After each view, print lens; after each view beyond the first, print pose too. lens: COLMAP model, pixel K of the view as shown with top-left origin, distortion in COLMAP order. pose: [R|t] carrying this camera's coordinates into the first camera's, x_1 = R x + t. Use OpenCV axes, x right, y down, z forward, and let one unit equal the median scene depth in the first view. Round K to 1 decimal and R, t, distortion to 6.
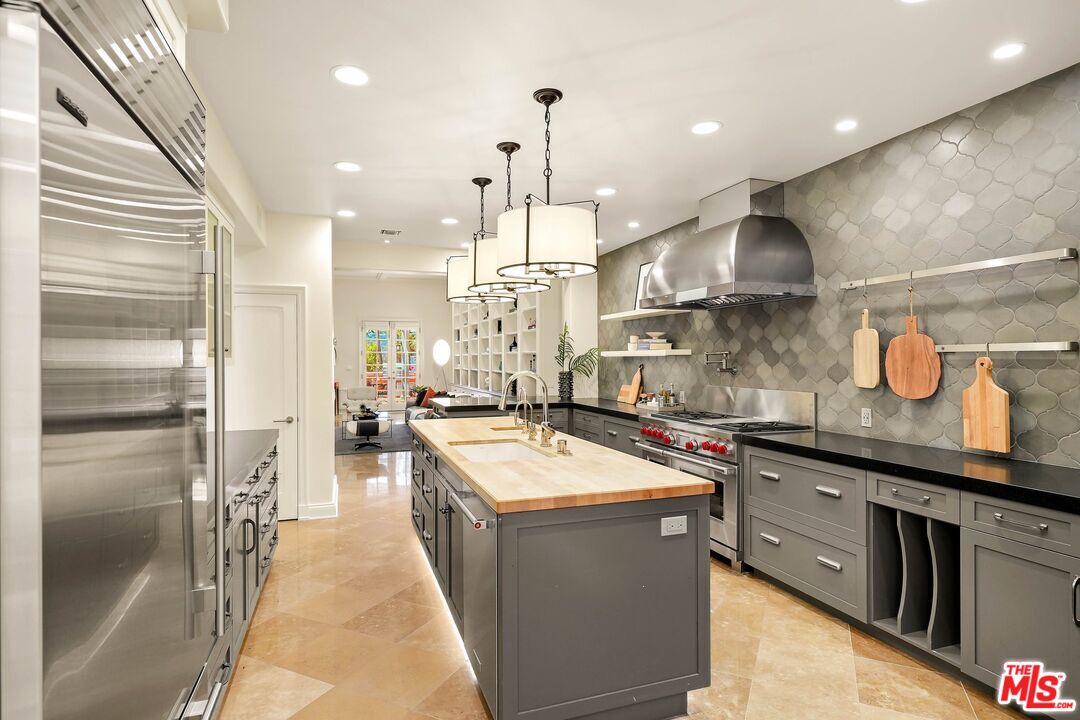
lens RADIAL K [[570.0, 0, 540.0], [0, 570.0, 360.0], [0, 0, 1]] dist [0.001337, -0.000025]
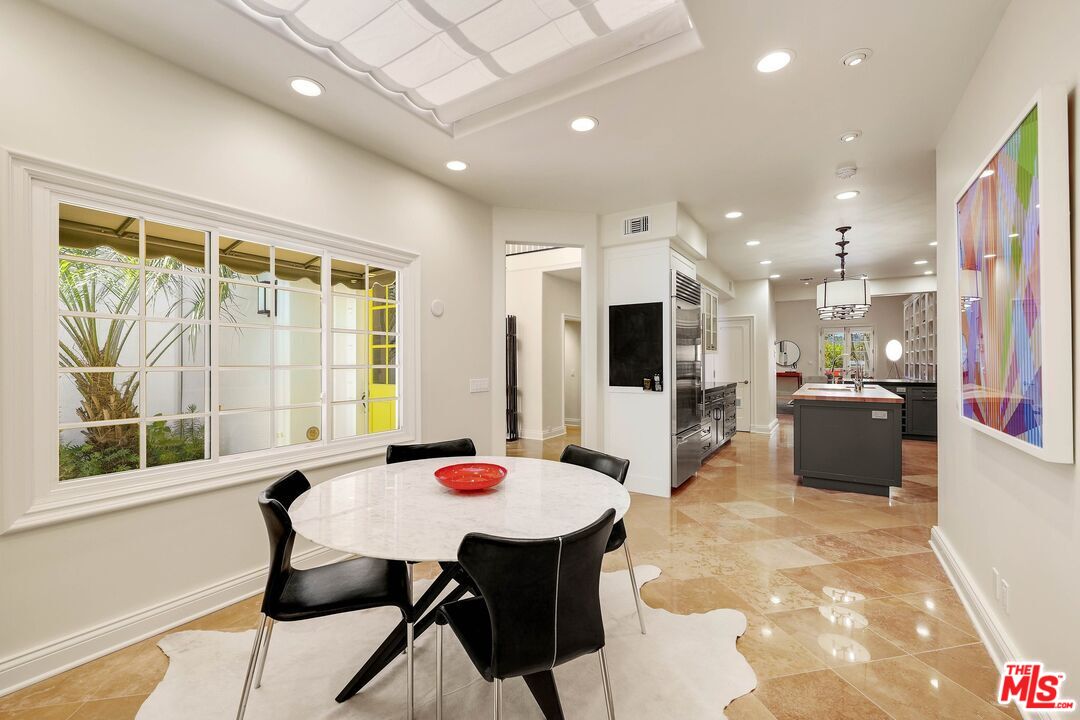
lens RADIAL K [[436.6, 0, 540.0], [0, 436.6, 360.0], [0, 0, 1]] dist [0.000183, -0.000701]
pose [[0.607487, 0.003660, -0.794321, 0.362729], [-0.003609, 0.999992, 0.001847, 0.027814], [0.794322, 0.001745, 0.607495, -0.546451]]
